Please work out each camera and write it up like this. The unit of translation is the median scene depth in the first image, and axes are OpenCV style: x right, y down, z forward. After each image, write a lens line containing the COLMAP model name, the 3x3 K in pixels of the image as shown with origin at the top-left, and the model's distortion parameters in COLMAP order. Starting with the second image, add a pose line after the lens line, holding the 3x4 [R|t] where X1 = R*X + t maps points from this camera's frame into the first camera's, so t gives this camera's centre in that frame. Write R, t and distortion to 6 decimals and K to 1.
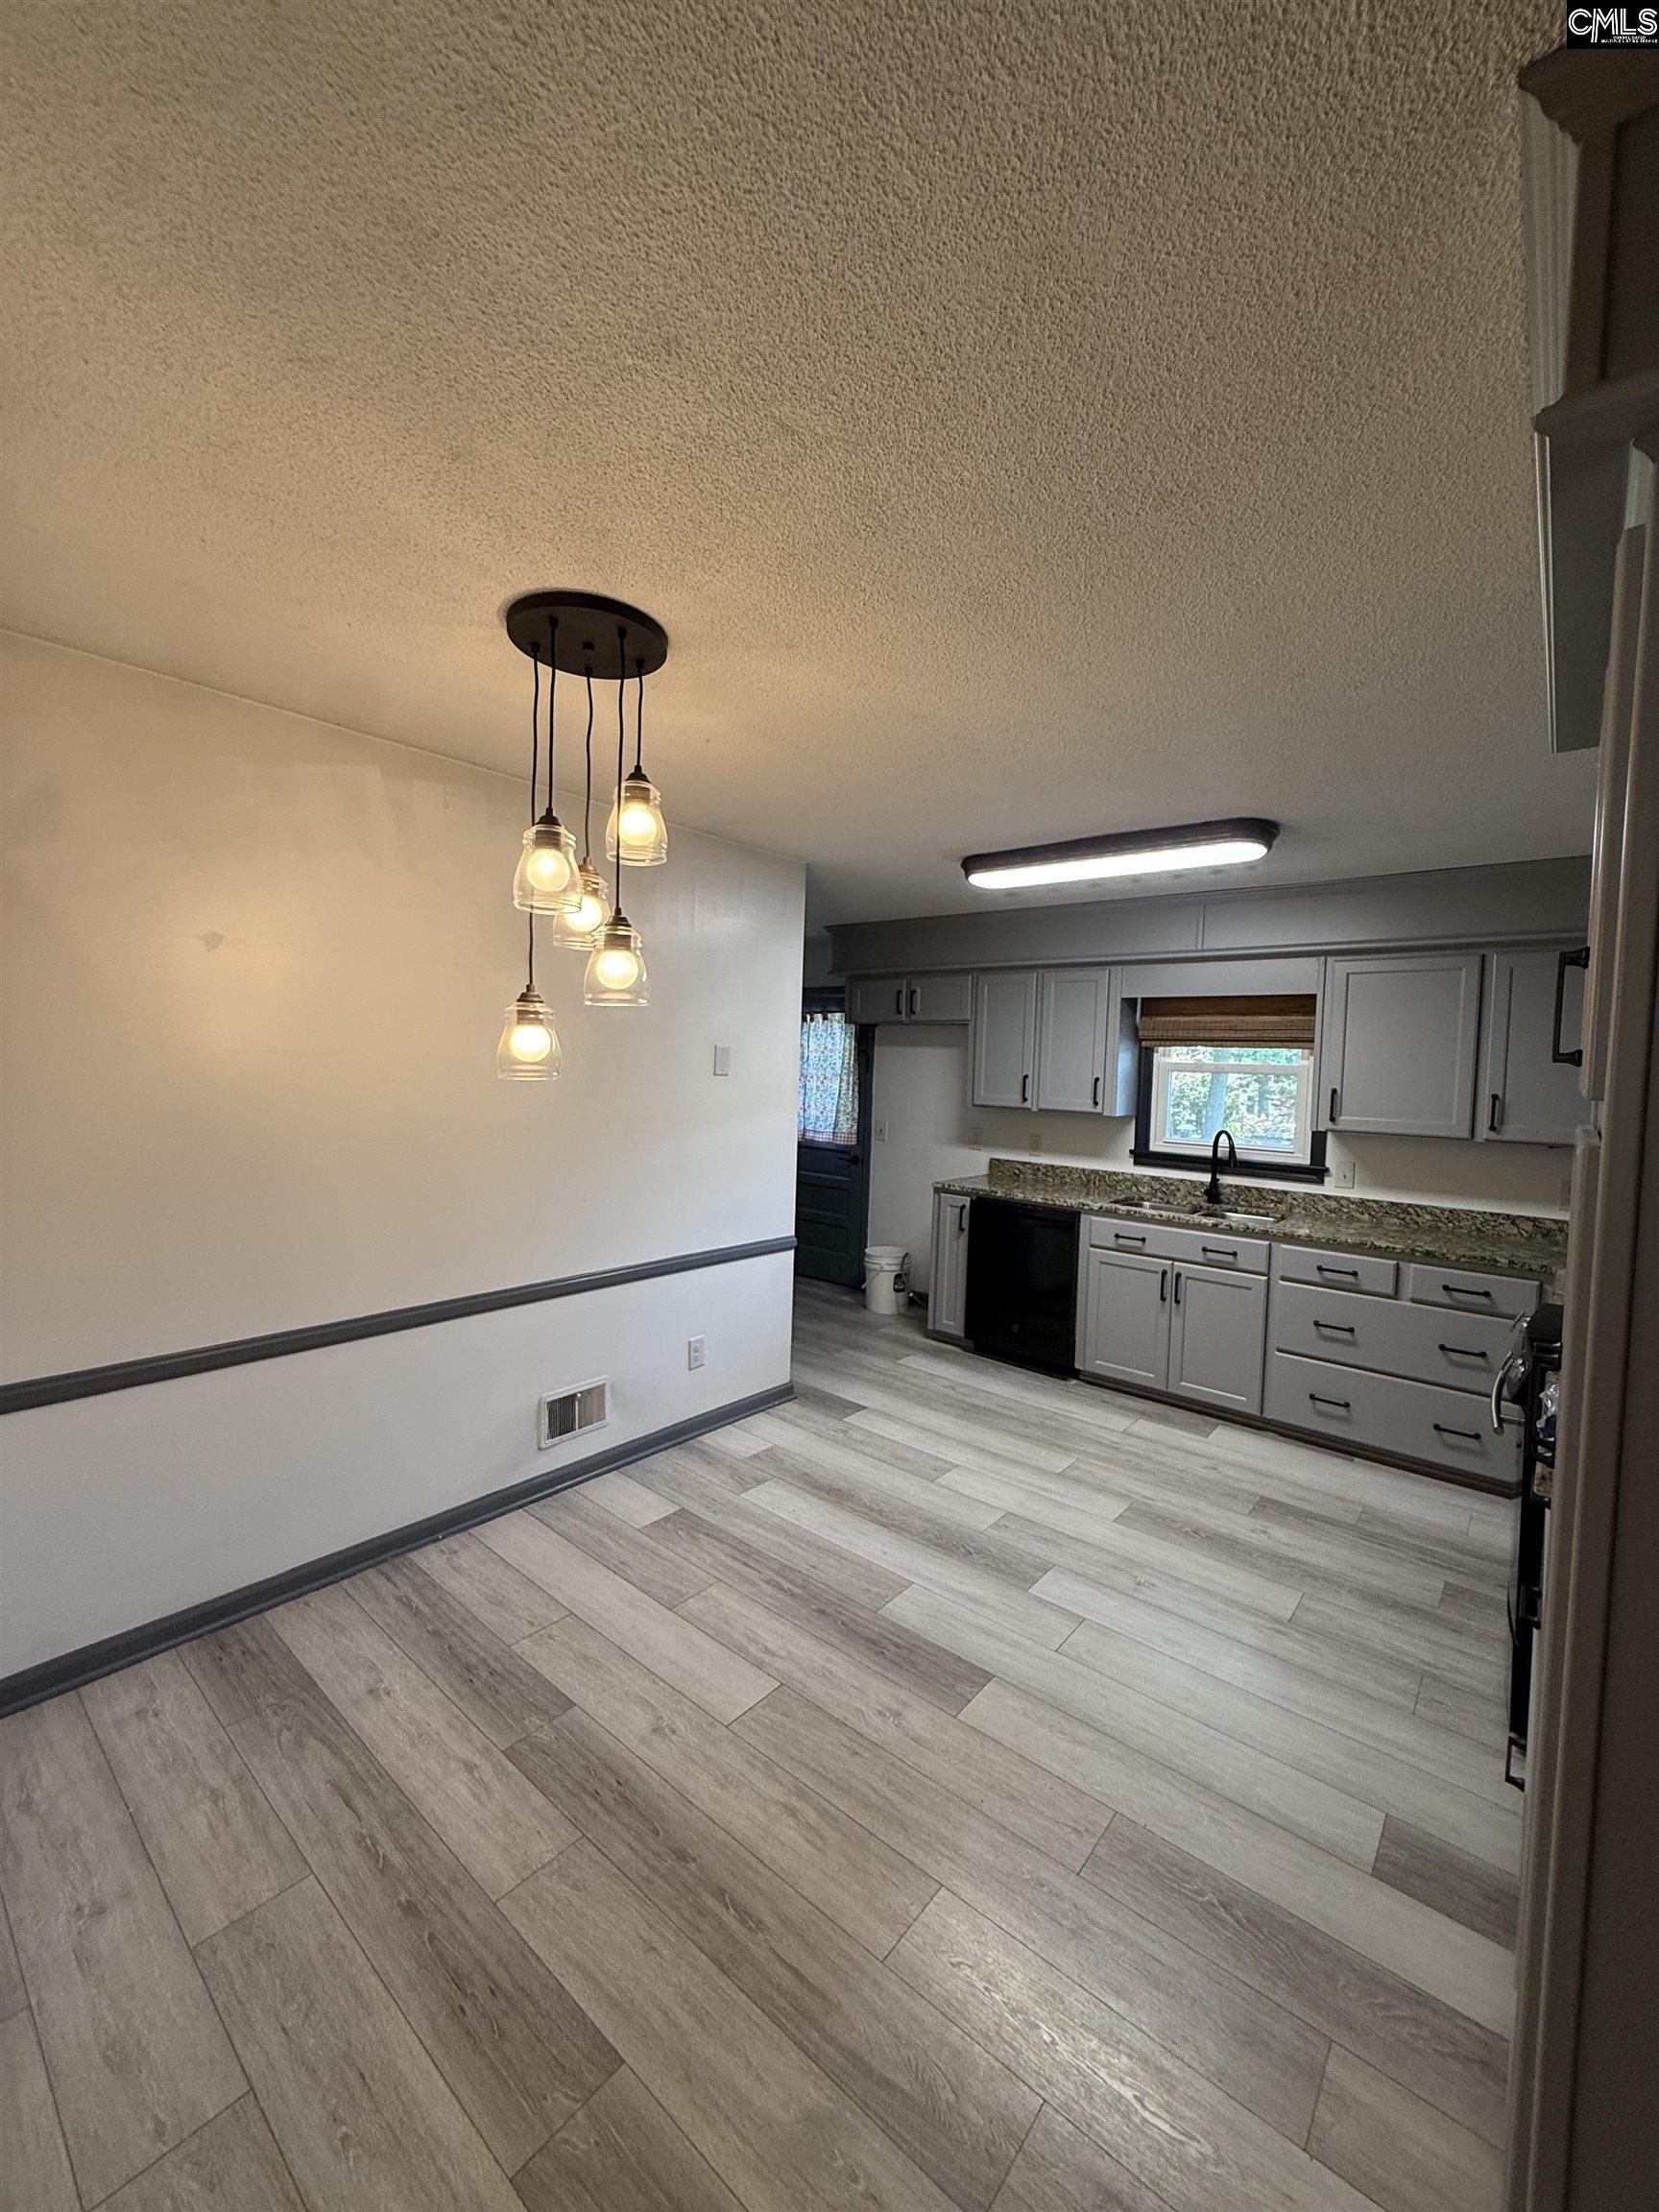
lens RADIAL K [[885.9, 0, 828.4], [0, 885.9, 1101.0], [0, 0, 1]] dist [0.001147, 0.000068]
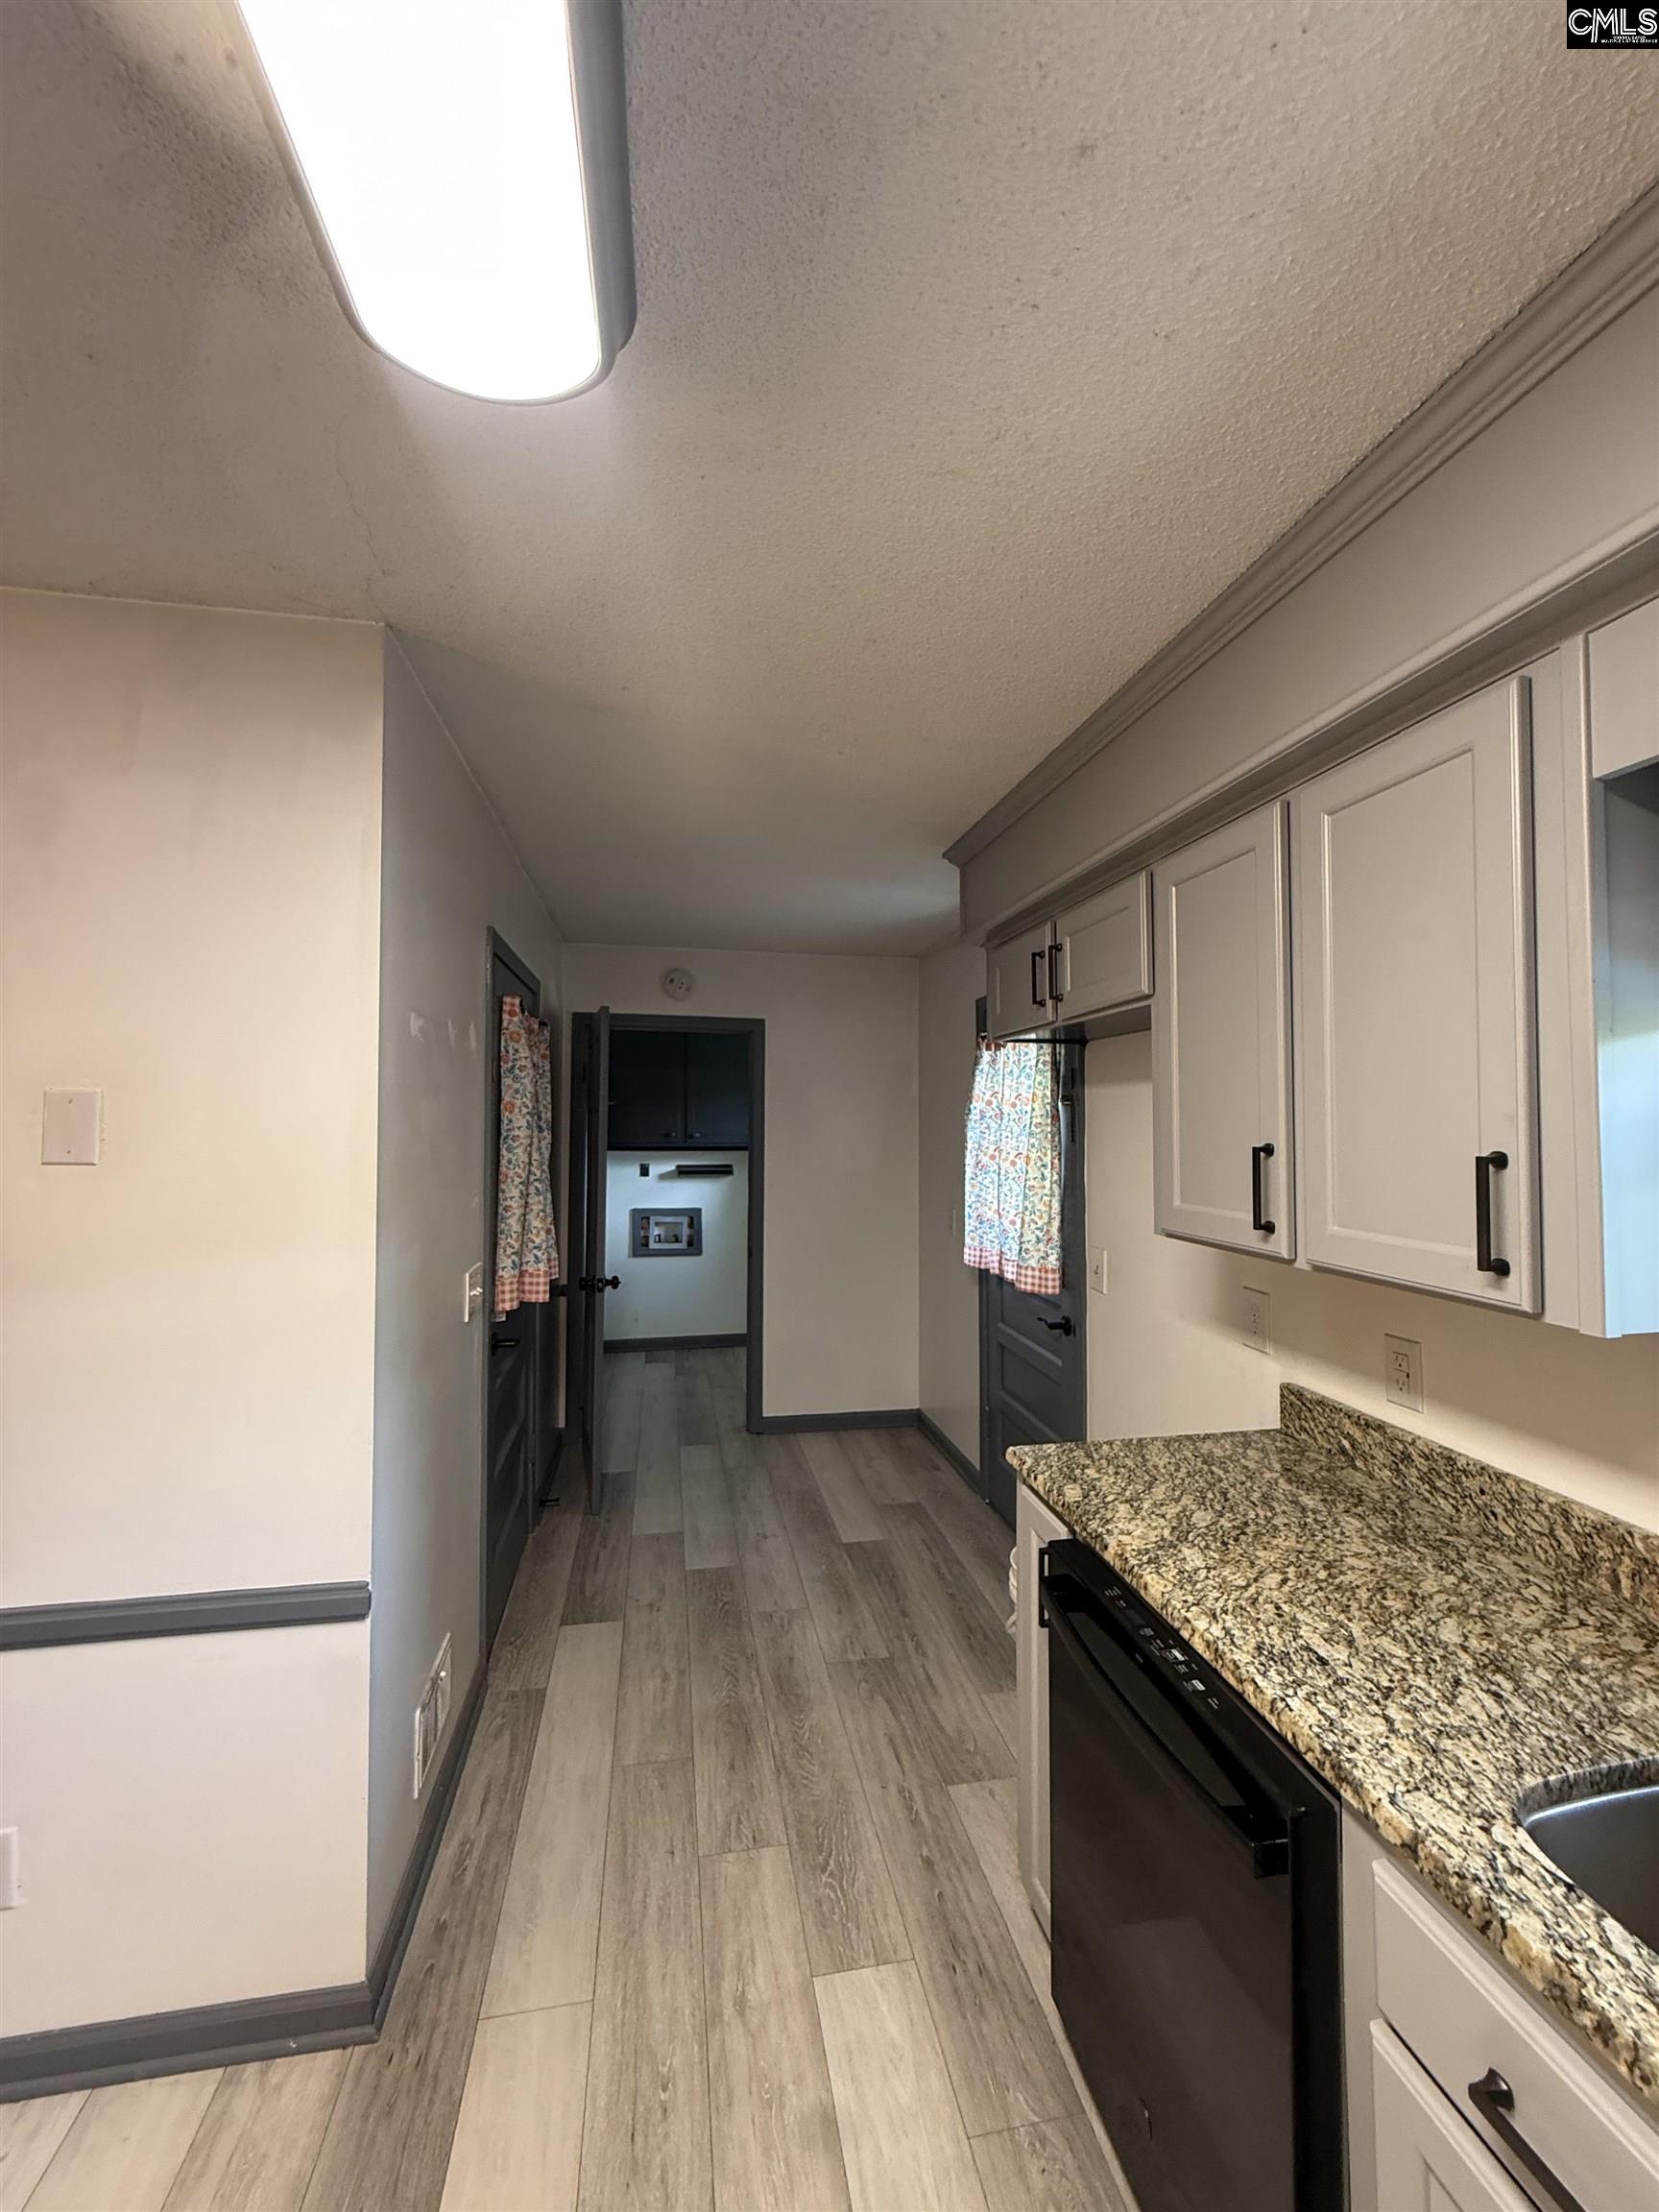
lens RADIAL K [[885.9, 0, 828.3], [0, 885.9, 1104.8], [0, 0, 1]] dist [0.001147, 0.000068]
pose [[0.770142, -0.046396, -0.636183, 0.273942], [-0.002476, 0.997126, -0.075717, -0.017962], [0.637868, 0.059888, 0.767814, 0.617512]]
